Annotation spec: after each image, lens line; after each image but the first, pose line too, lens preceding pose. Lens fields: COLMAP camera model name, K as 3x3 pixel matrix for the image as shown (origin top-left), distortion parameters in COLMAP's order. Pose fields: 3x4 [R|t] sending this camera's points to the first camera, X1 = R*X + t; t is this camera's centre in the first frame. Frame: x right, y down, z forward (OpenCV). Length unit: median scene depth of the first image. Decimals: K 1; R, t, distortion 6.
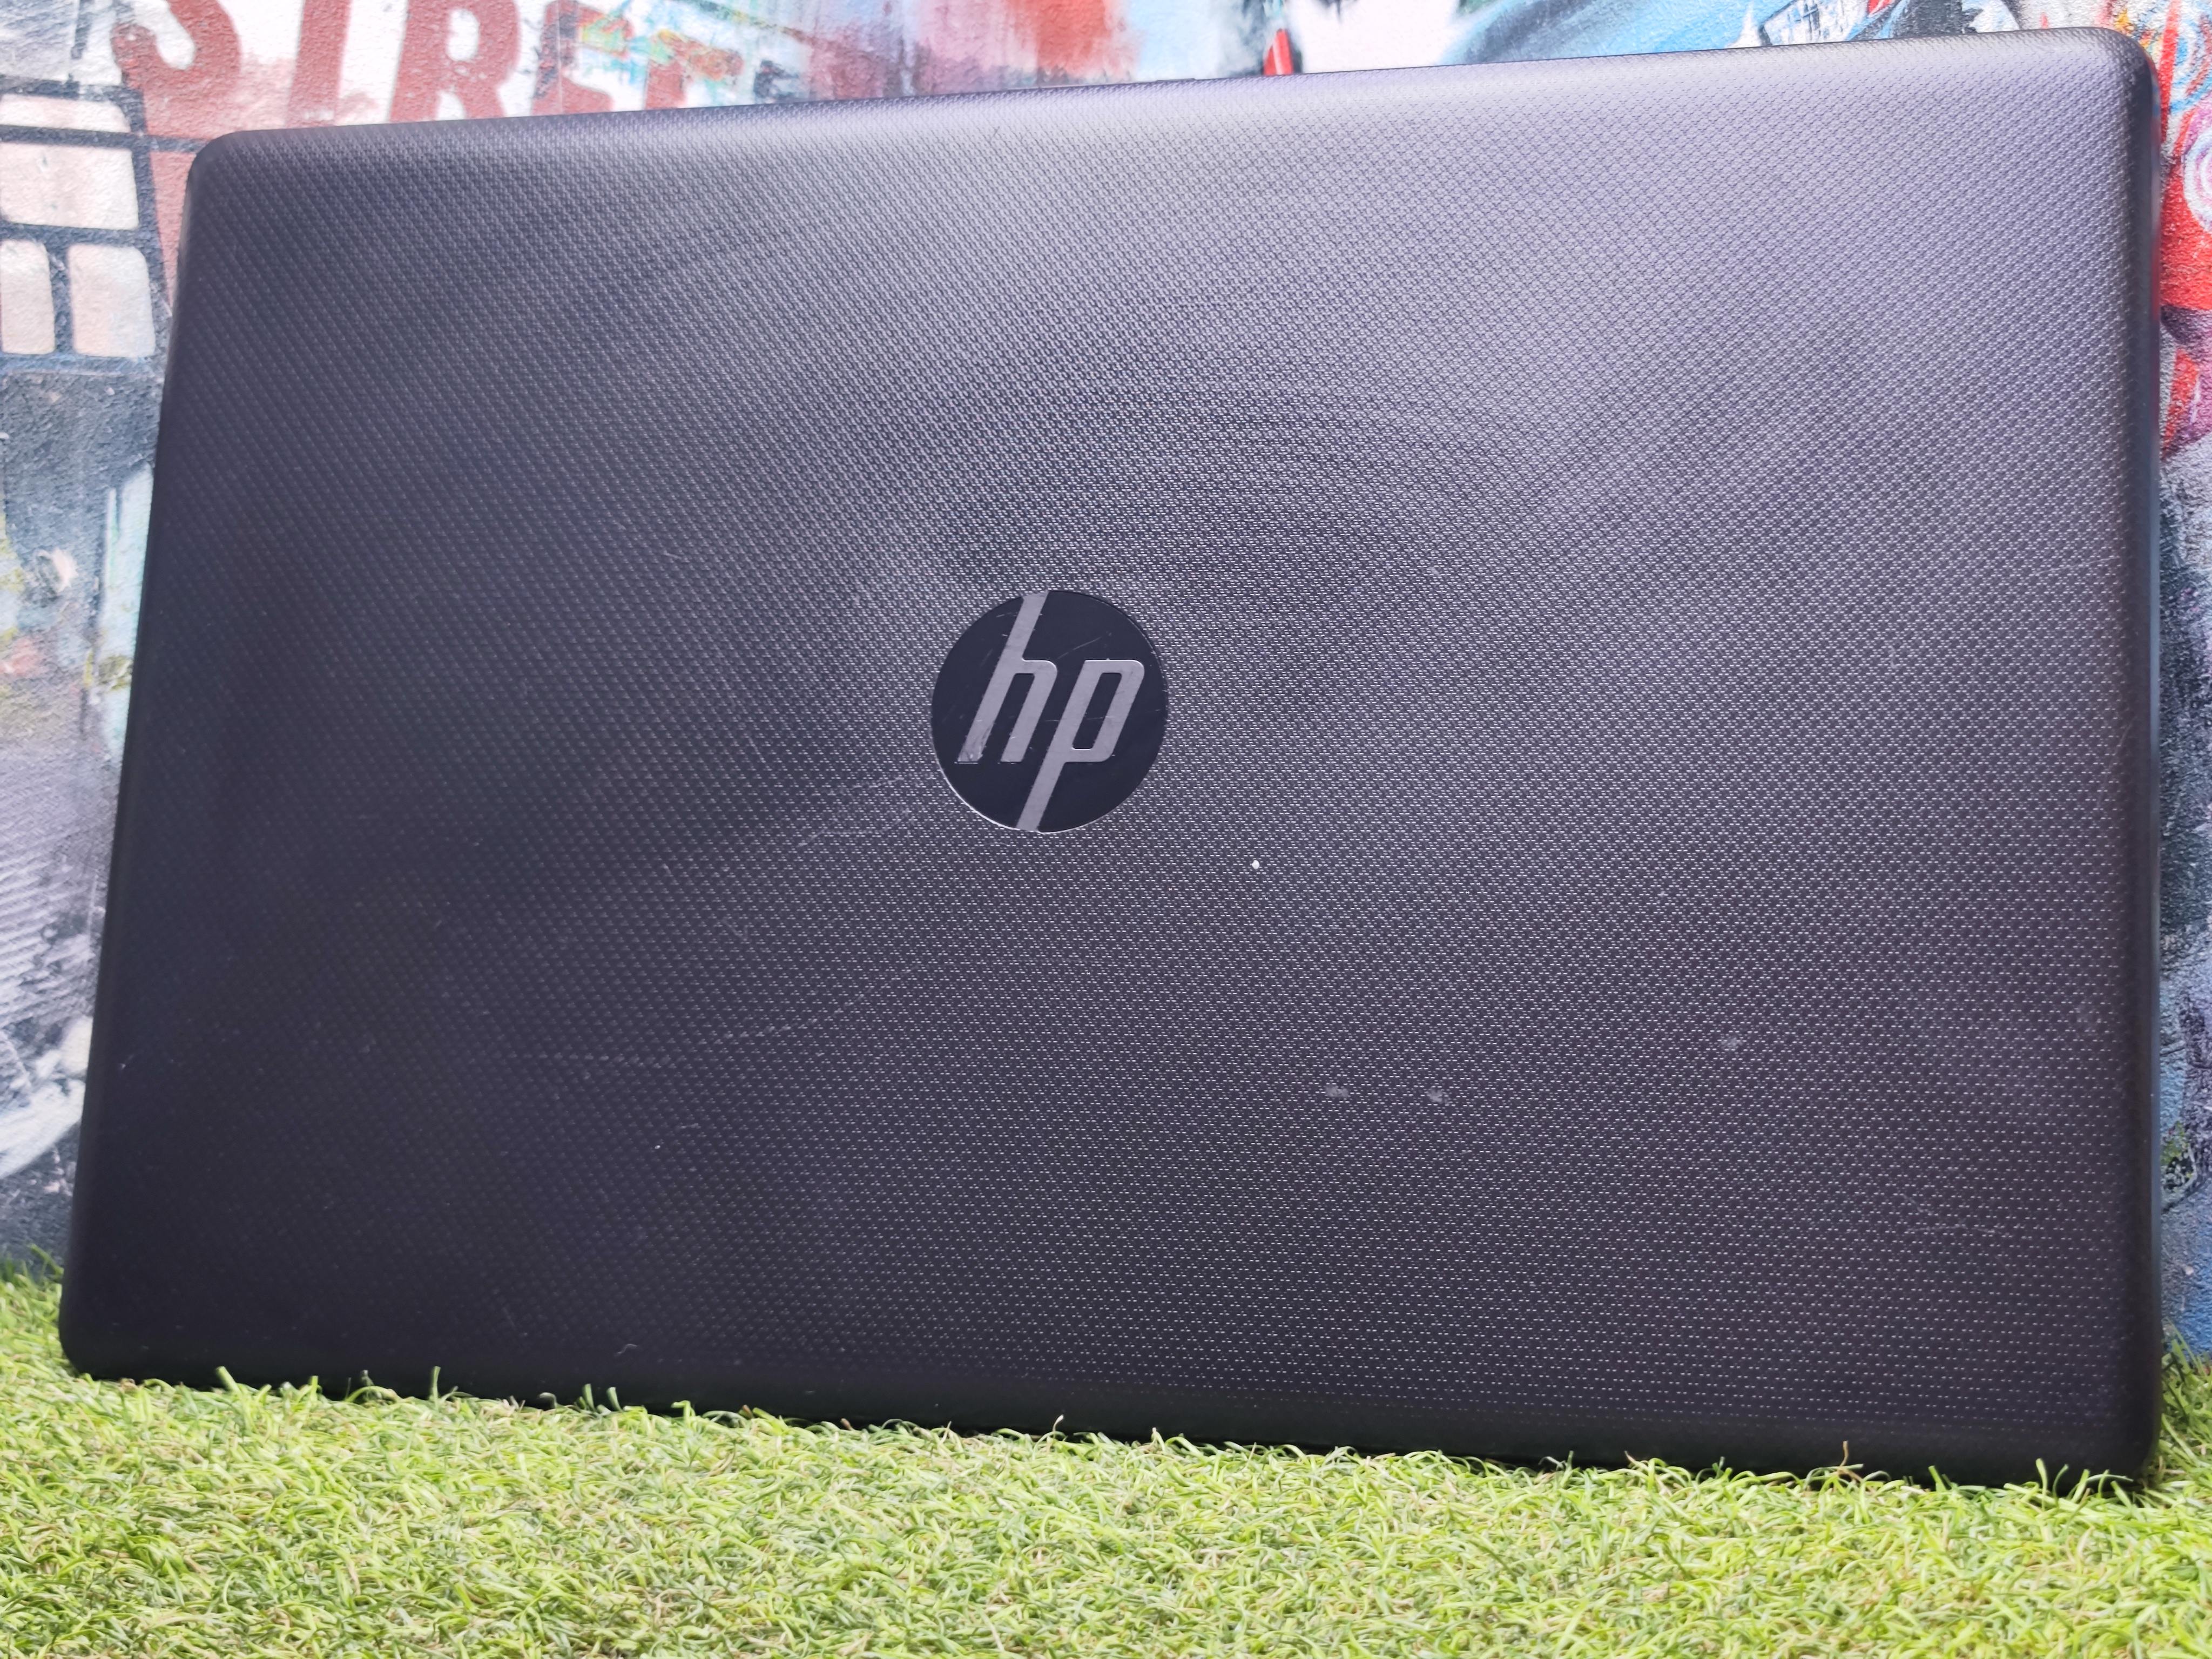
lens RADIAL K [[3068.8, 0, 1197.2], [0, 3068.8, 844.4], [0, 0, 1]] dist [0.002949, 0.000000]
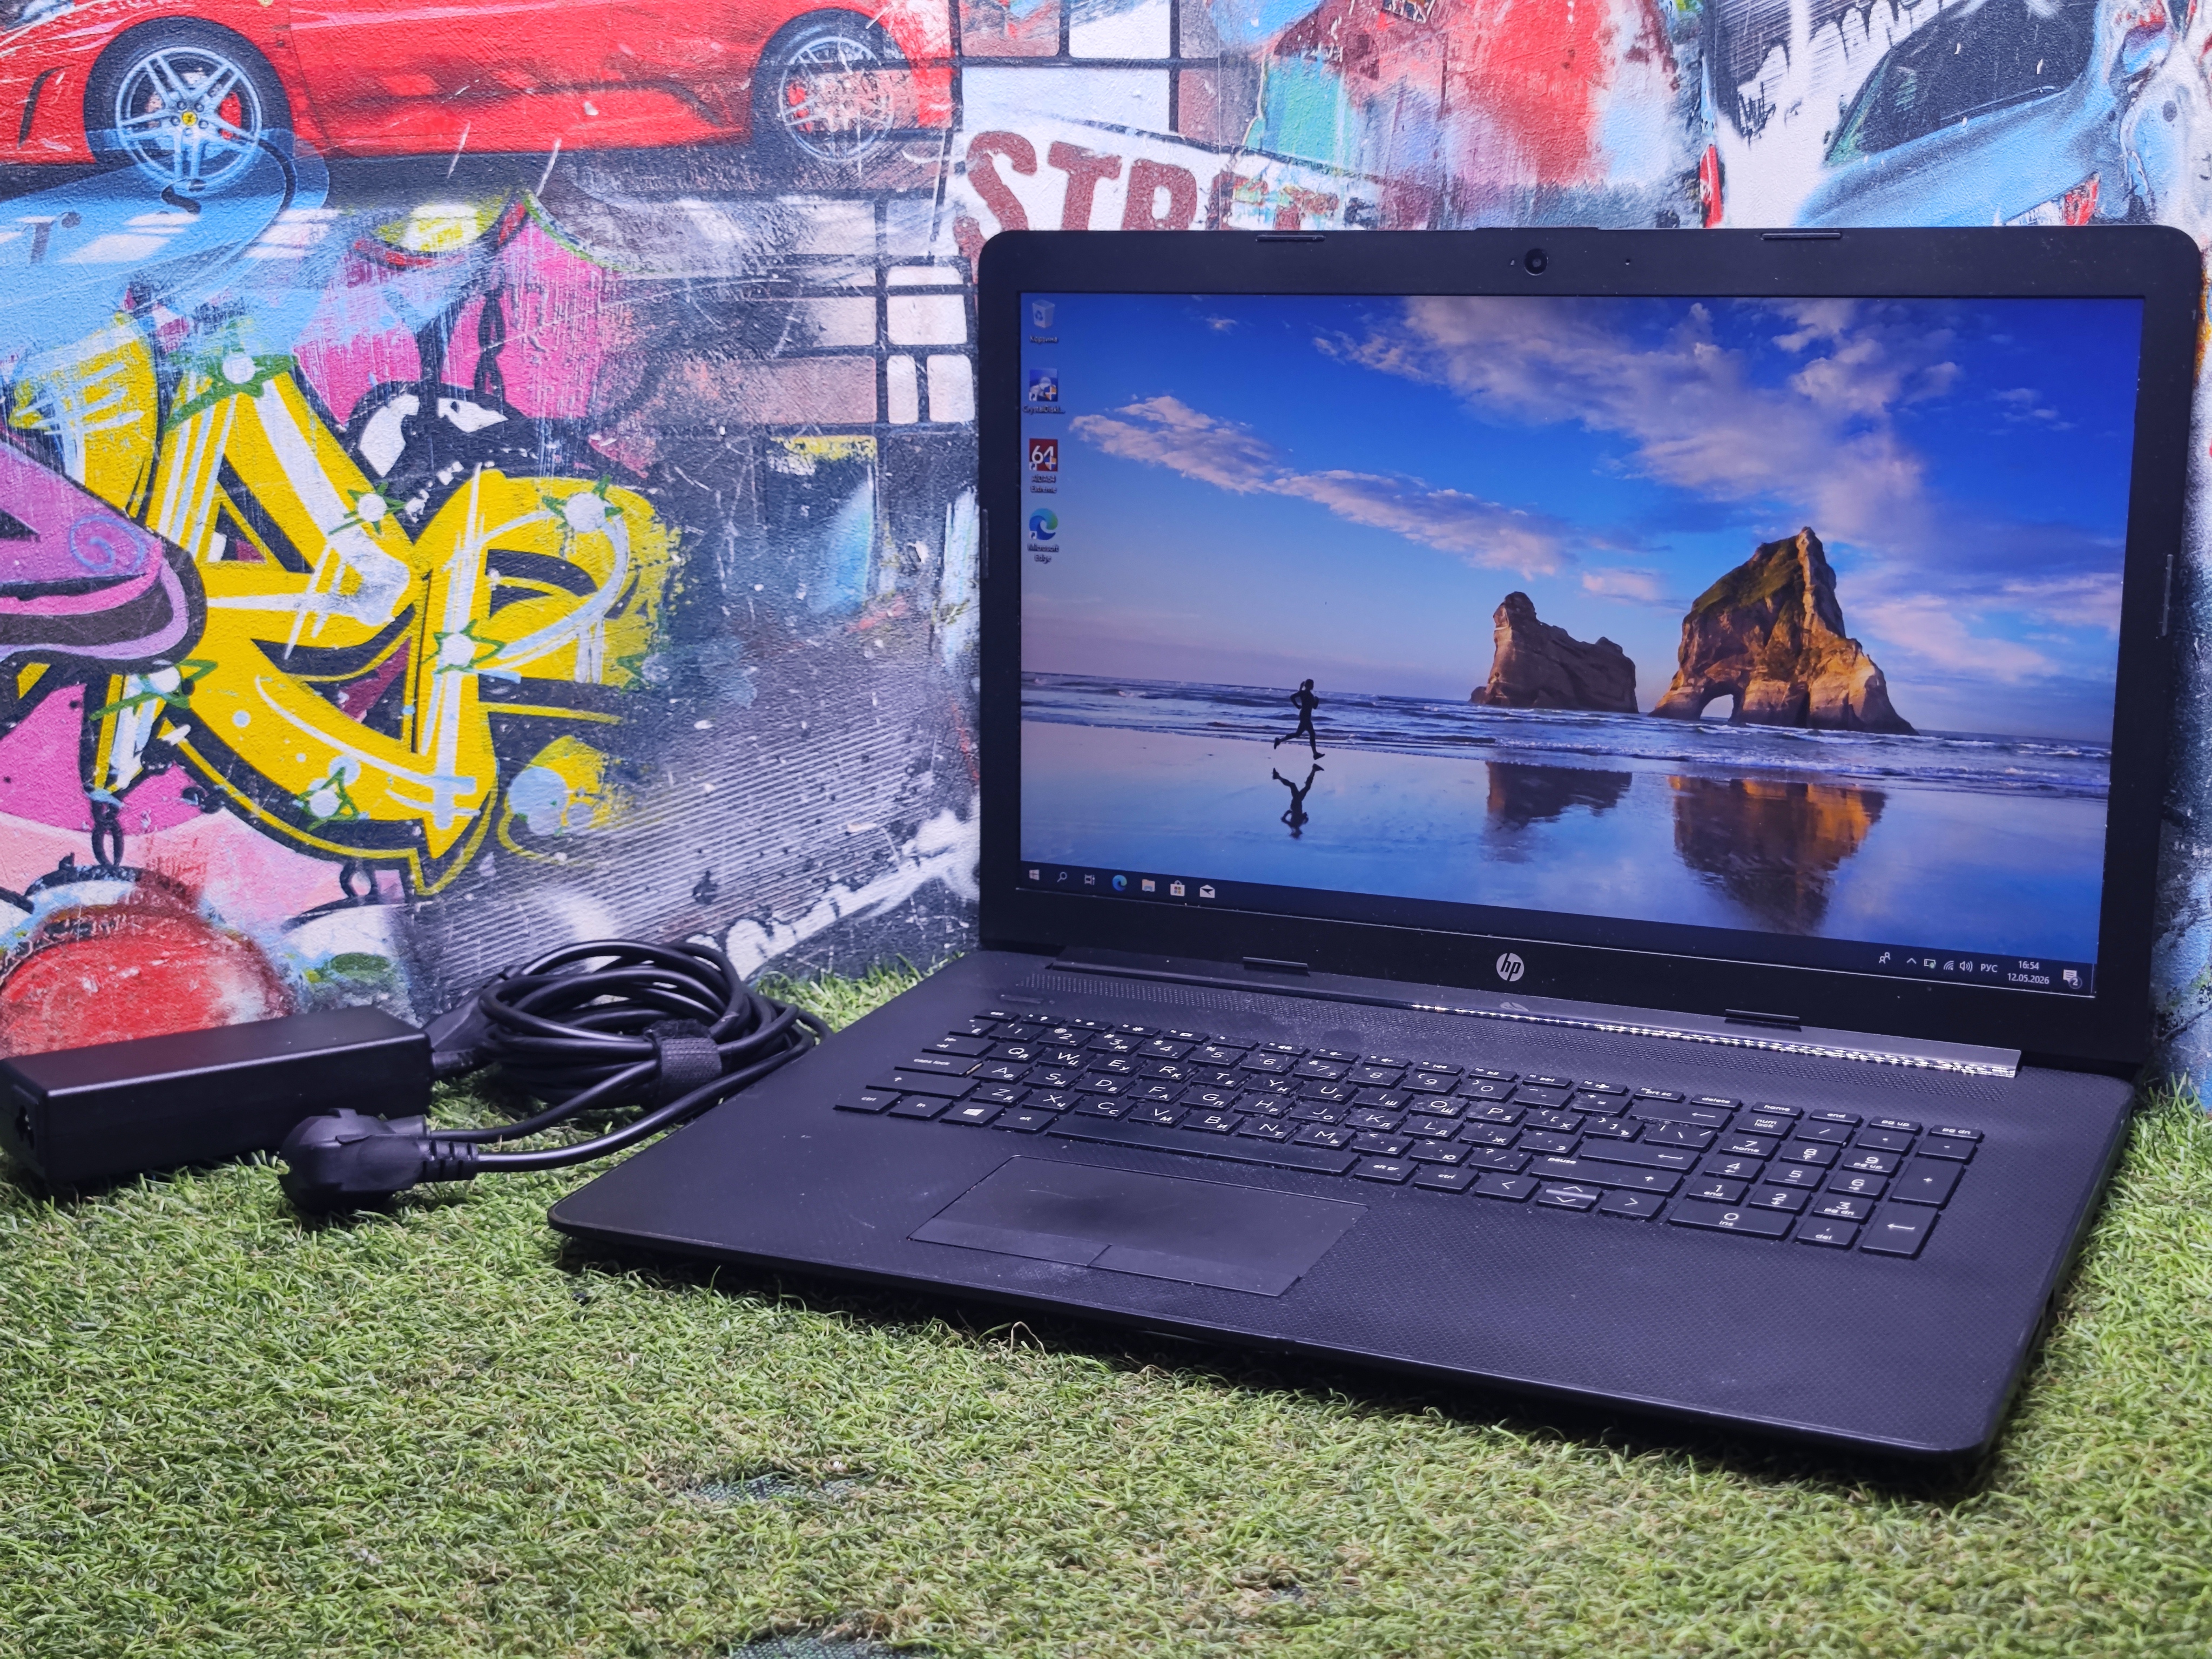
lens RADIAL K [[3068.8, 0, 1106.3], [0, 3068.8, 847.2], [0, 0, 1]] dist [0.002949, 0.000000]
pose [[0.976451, 0.046210, -0.210733, 0.082933], [-0.017355, 0.990451, 0.136772, -0.159592], [0.215041, -0.129894, 0.967928, -0.595504]]
